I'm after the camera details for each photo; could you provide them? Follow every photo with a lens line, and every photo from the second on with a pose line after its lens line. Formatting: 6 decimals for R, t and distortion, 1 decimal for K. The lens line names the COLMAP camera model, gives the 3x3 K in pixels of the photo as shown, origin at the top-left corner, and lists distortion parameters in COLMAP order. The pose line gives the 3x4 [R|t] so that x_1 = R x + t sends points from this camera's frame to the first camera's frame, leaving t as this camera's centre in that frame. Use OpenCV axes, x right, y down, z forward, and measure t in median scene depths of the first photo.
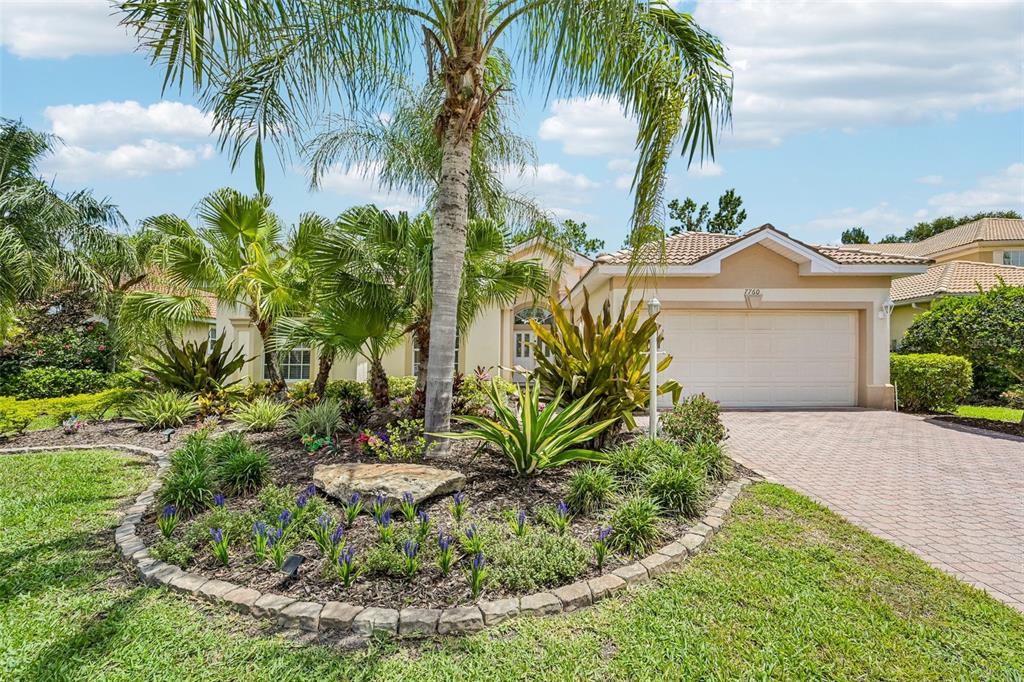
lens RADIAL K [[400.7, 0, 513.9], [0, 400.7, 343.9], [0, 0, 1]] dist [-0.001913, 0.000495]
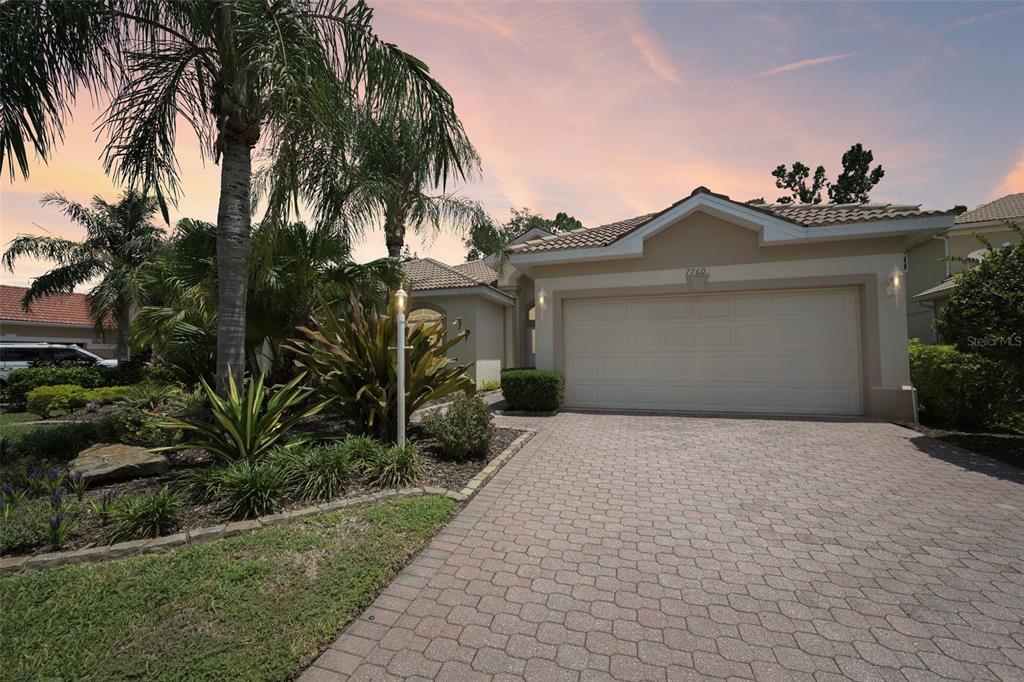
lens RADIAL K [[400.7, 0, 513.0], [0, 400.7, 340.7], [0, 0, 1]] dist [-0.001913, 0.000495]
pose [[0.953479, -0.018682, -0.300880, 0.467894], [0.018535, 0.999823, -0.003343, 0.007831], [0.300890, -0.002390, 0.953656, 0.098781]]
